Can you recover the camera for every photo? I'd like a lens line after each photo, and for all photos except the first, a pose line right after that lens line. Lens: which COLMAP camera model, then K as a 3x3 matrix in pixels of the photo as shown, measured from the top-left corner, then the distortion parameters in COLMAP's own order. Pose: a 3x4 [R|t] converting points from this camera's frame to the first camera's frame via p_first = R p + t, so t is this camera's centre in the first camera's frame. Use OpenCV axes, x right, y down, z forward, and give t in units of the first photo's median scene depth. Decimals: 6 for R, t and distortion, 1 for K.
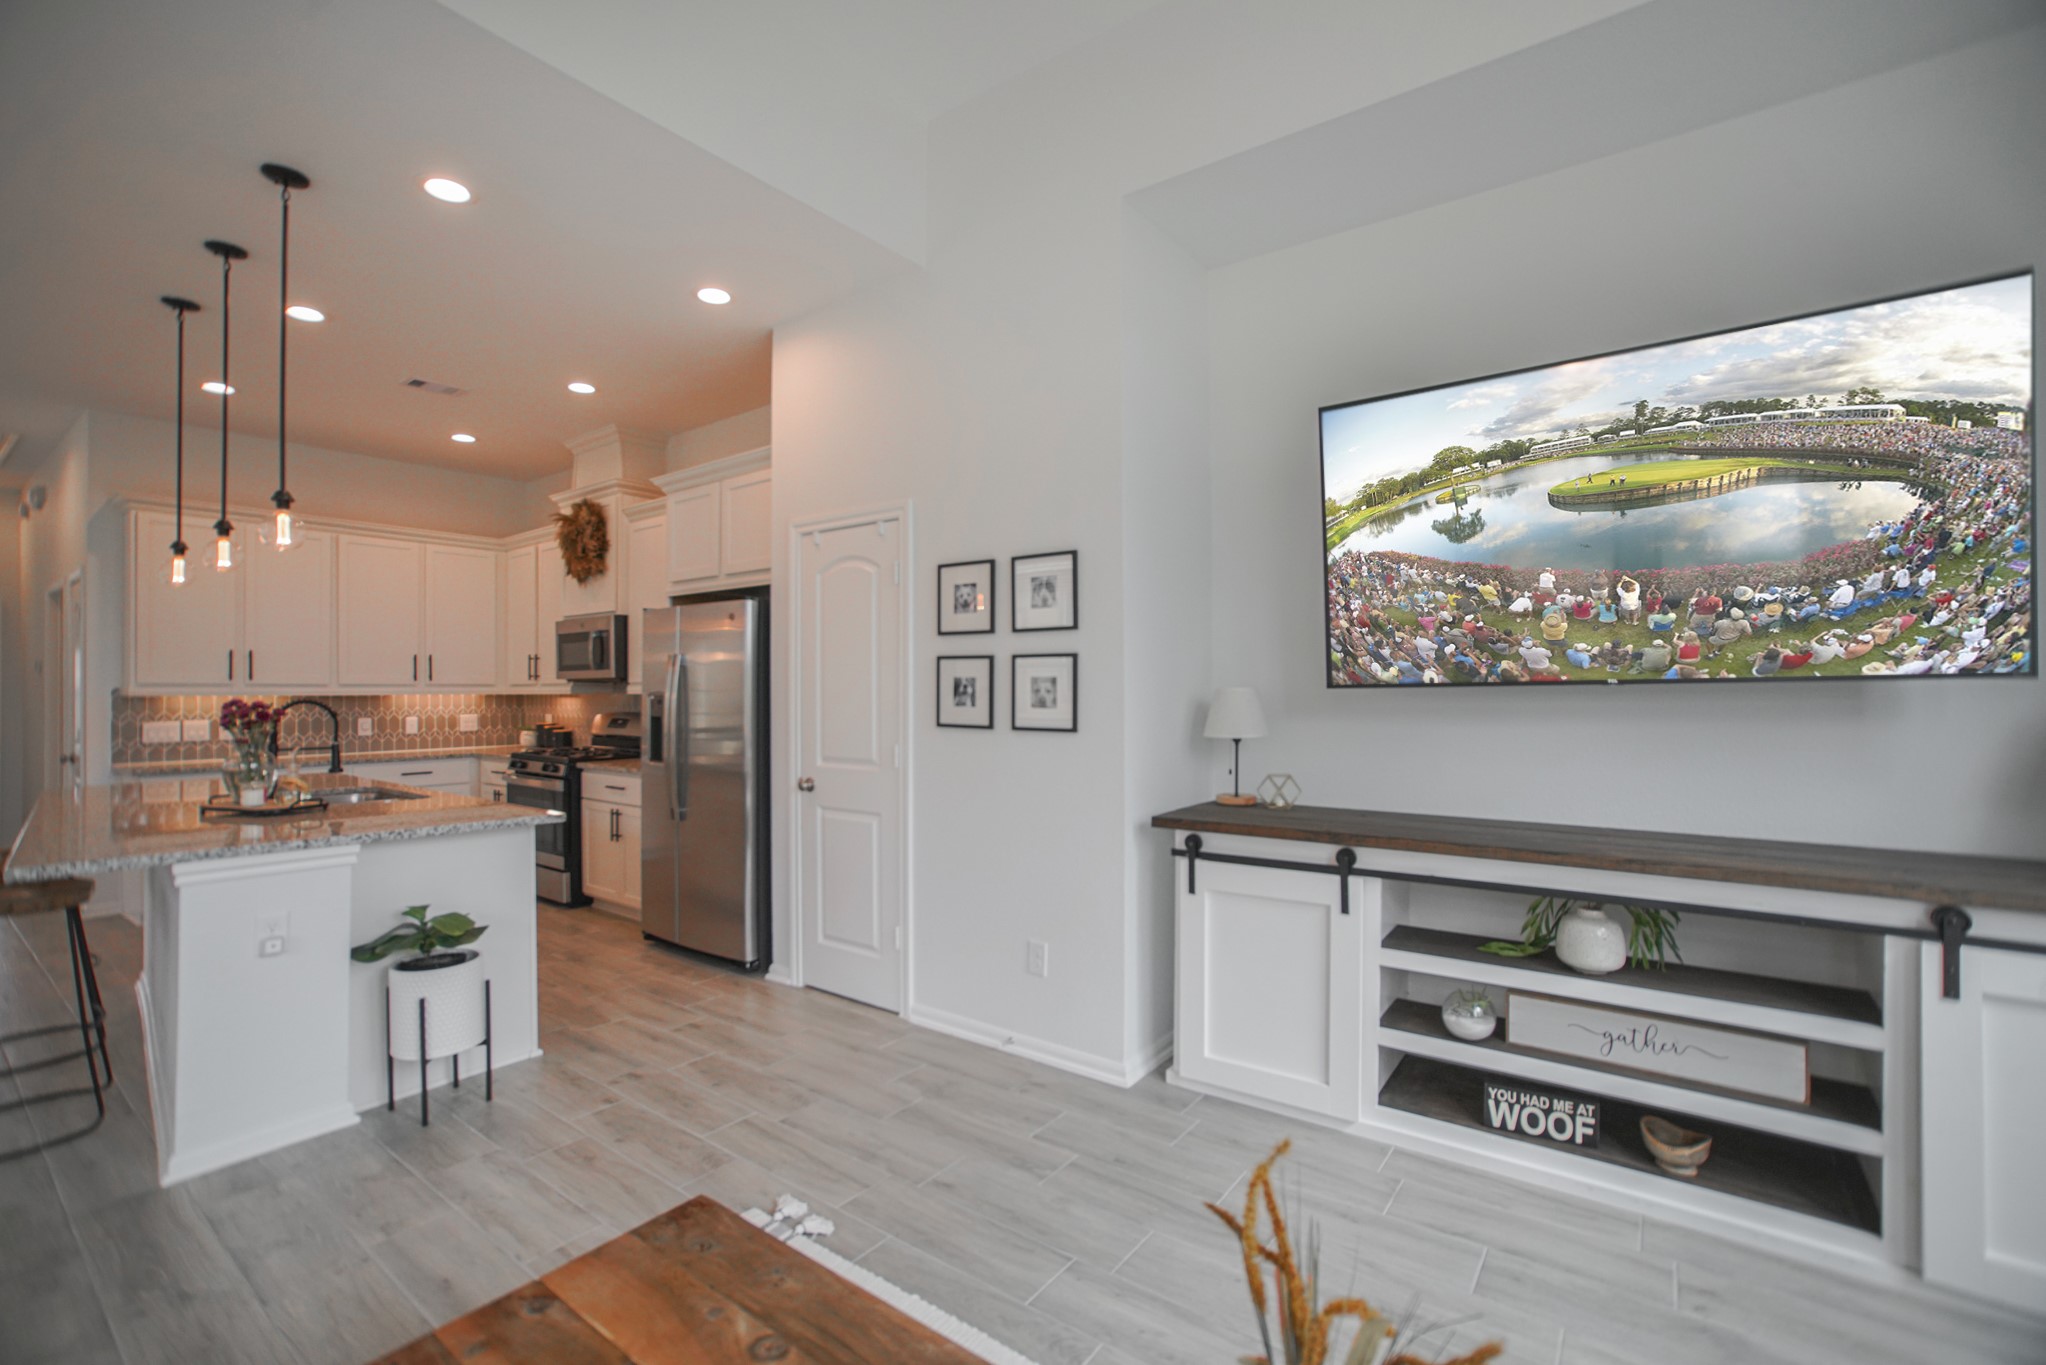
lens RADIAL K [[920.8, 0, 1043.2], [0, 920.8, 696.1], [0, 0, 1]] dist [-0.000726, 0.007435]
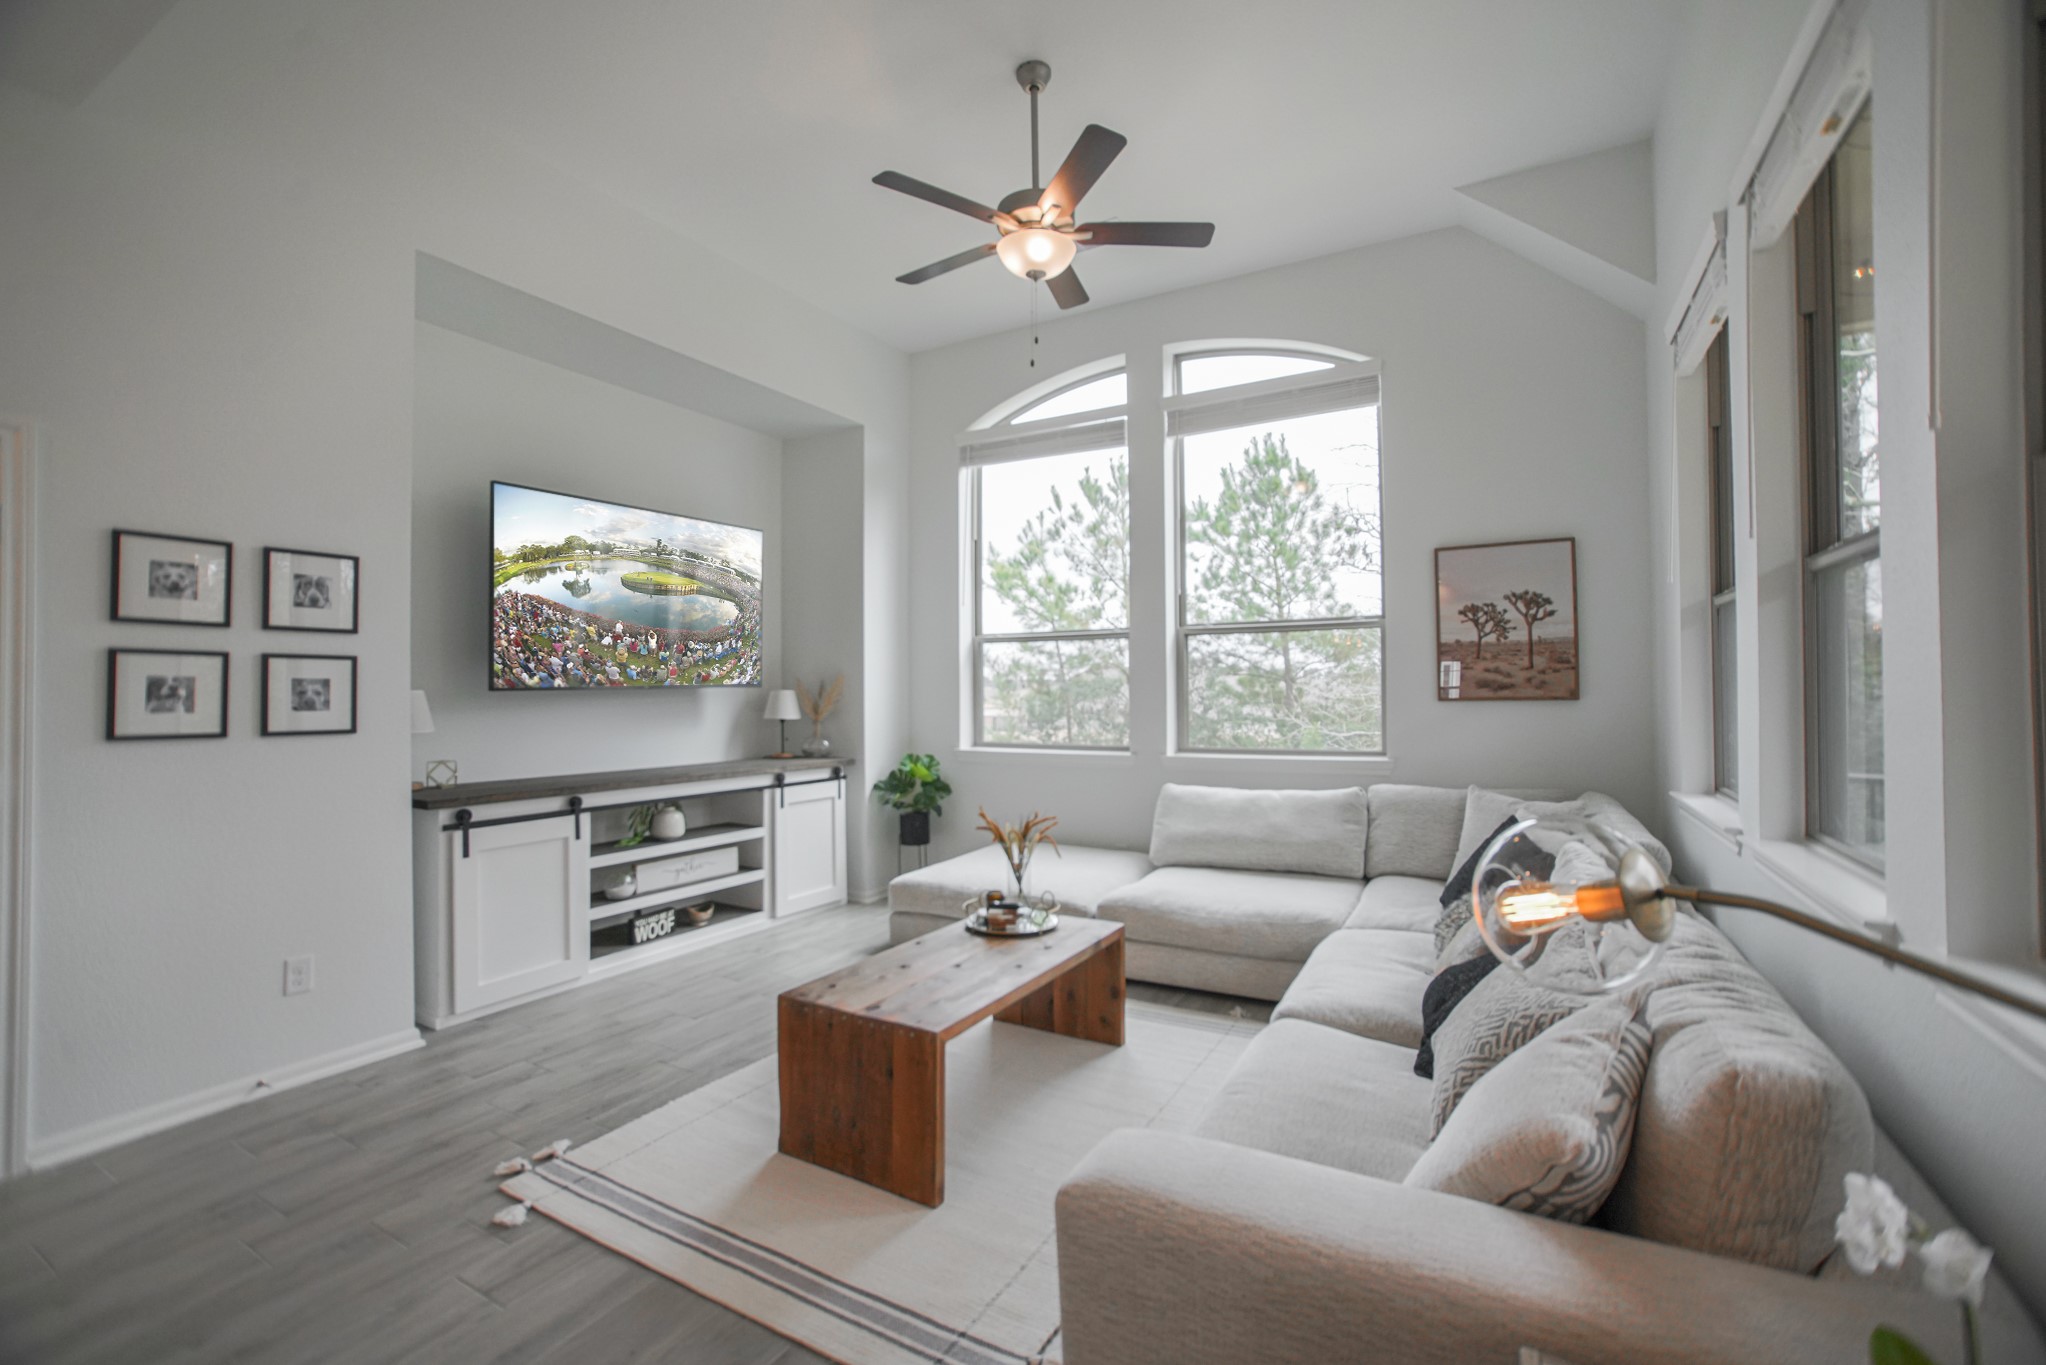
lens RADIAL K [[920.8, 0, 1009.6], [0, 920.8, 679.7], [0, 0, 1]] dist [-0.000726, 0.007435]
pose [[-0.099273, 0.012121, 0.994986, -1.179737], [0.010176, 0.999886, -0.011165, -0.001877], [-0.995008, 0.009016, -0.099385, 0.425384]]
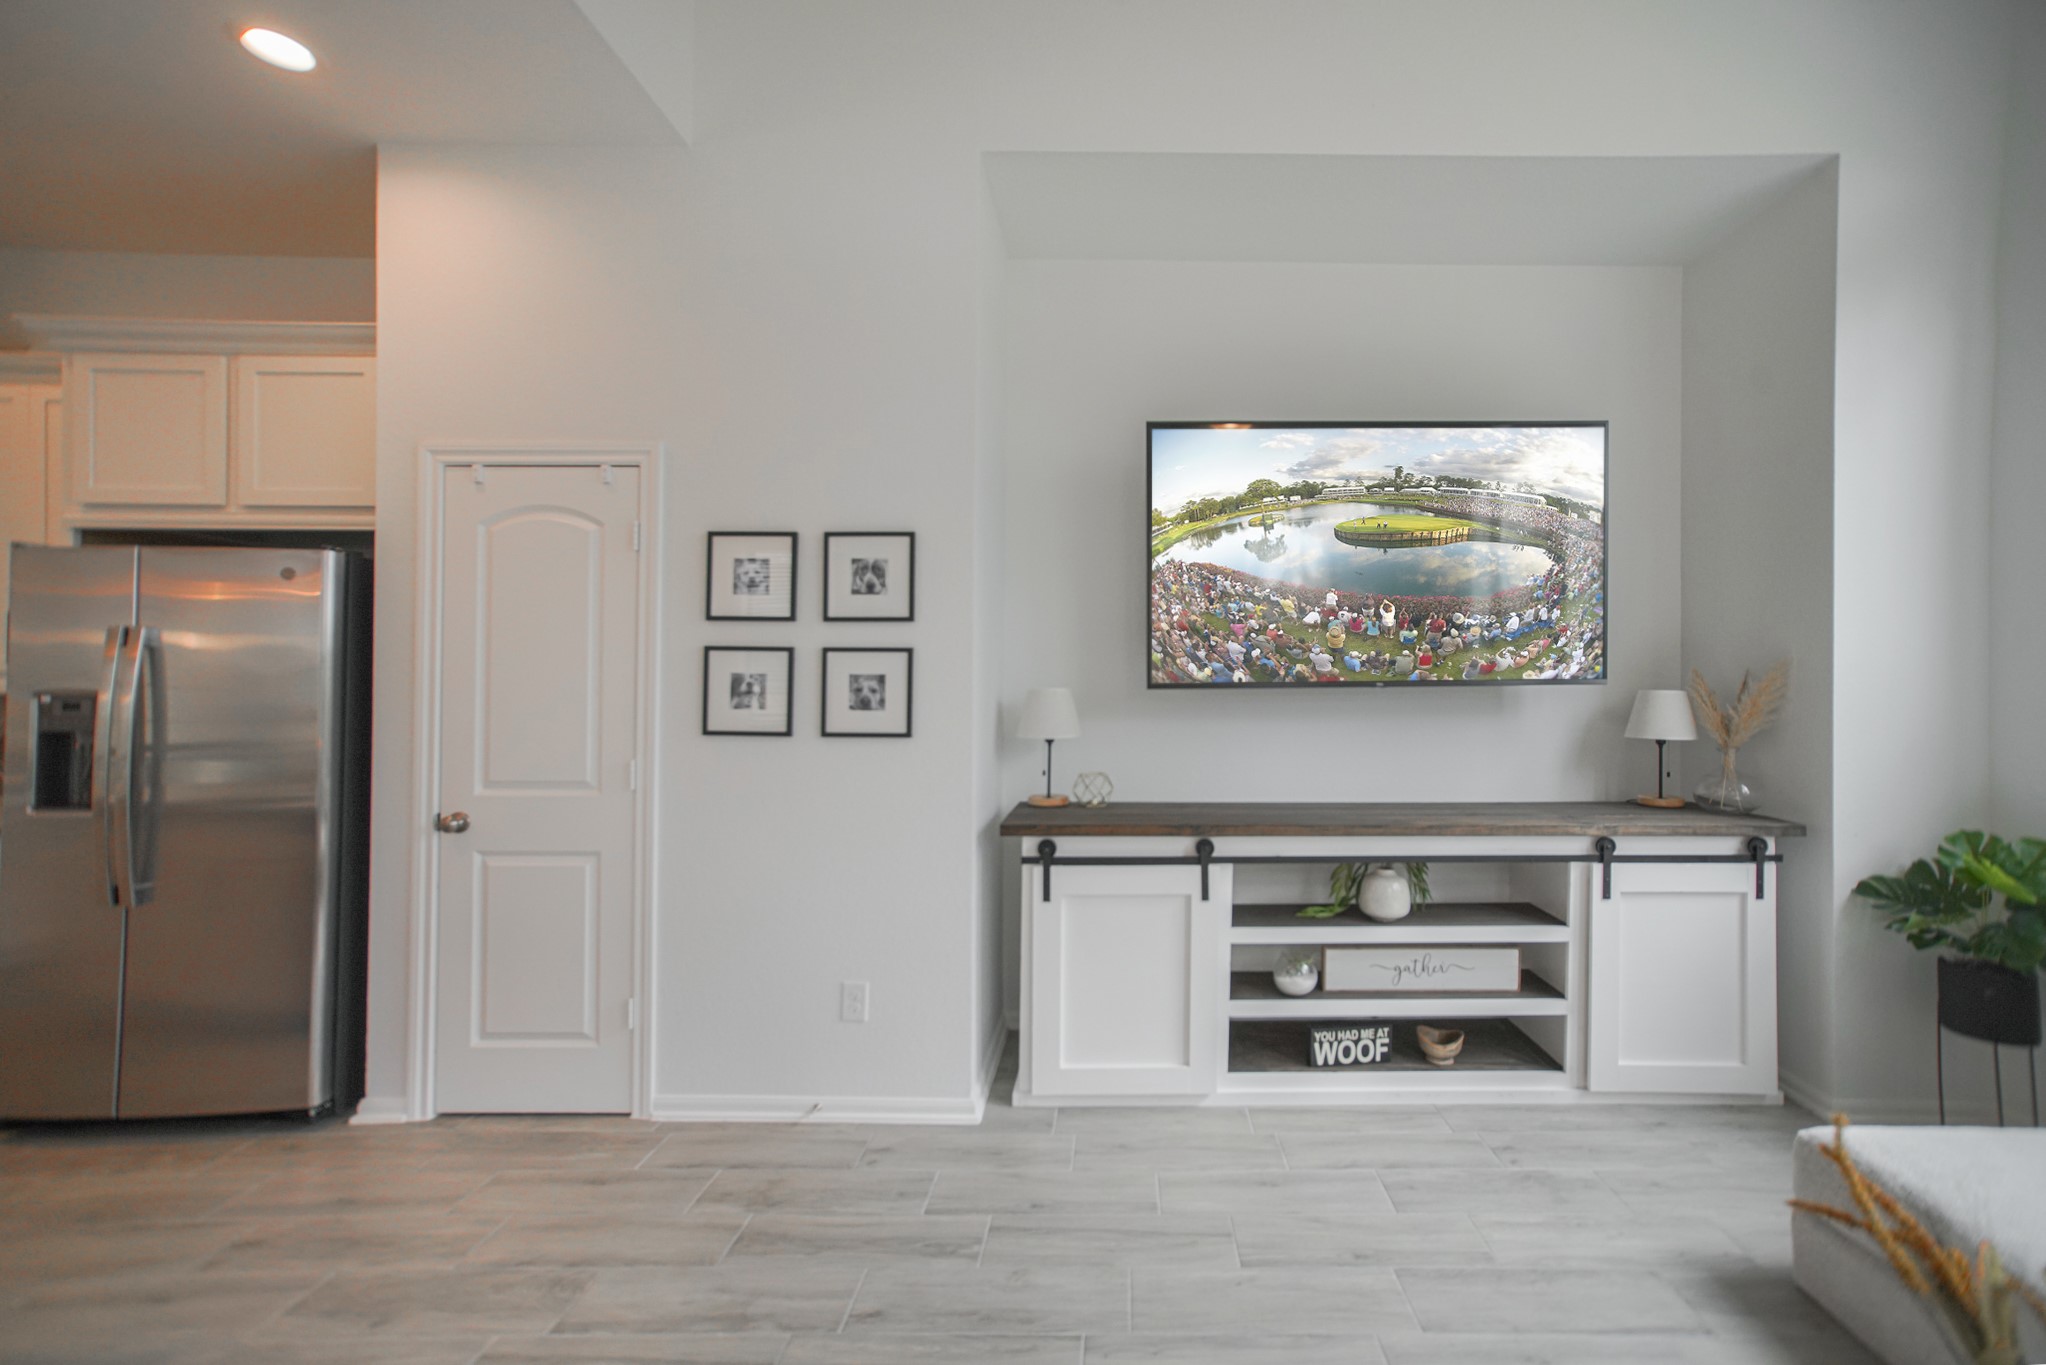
lens RADIAL K [[920.8, 0, 1052.7], [0, 920.8, 662.8], [0, 0, 1]] dist [-0.000726, 0.007435]
pose [[0.801897, 0.009835, 0.597381, -0.434643], [-0.001423, 0.999893, -0.014552, -0.022310], [-0.597461, 0.010819, 0.801825, 0.235197]]
